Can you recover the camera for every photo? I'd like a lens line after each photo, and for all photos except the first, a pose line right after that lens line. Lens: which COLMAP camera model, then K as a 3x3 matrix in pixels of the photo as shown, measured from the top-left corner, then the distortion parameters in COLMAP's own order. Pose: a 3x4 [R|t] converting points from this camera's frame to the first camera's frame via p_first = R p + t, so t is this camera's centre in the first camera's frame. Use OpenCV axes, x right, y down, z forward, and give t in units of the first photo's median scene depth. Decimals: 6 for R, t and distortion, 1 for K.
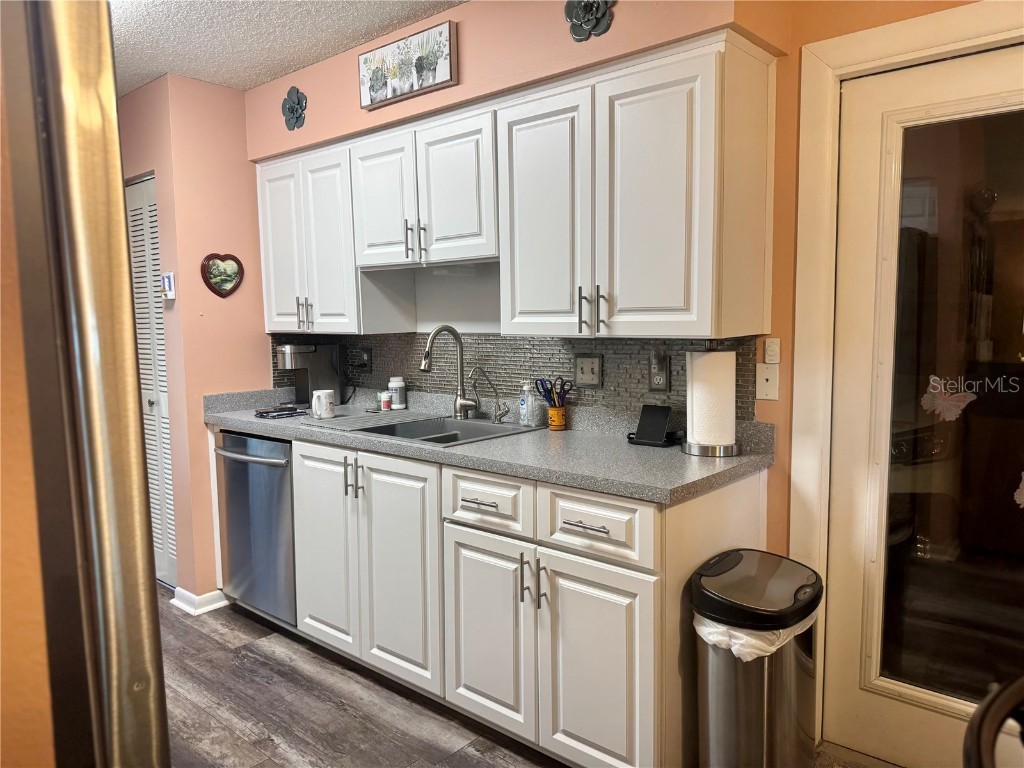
lens RADIAL K [[719.6, 0, 516.6], [0, 719.6, 378.7], [0, 0, 1]] dist [0.062753, -0.067906]
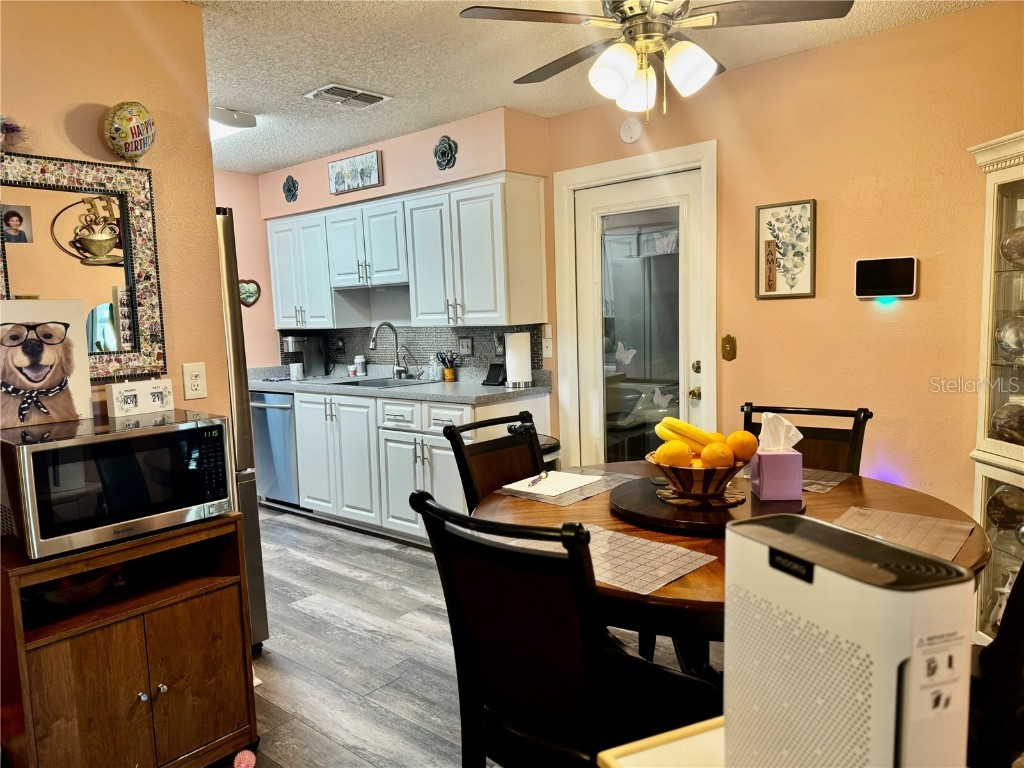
lens RADIAL K [[719.6, 0, 541.5], [0, 719.6, 389.0], [0, 0, 1]] dist [0.062753, -0.067906]
pose [[0.999520, -0.019850, 0.023766, 0.243874], [0.019590, 0.999746, 0.011148, 0.076841], [-0.023982, -0.010677, 0.999655, -0.753406]]
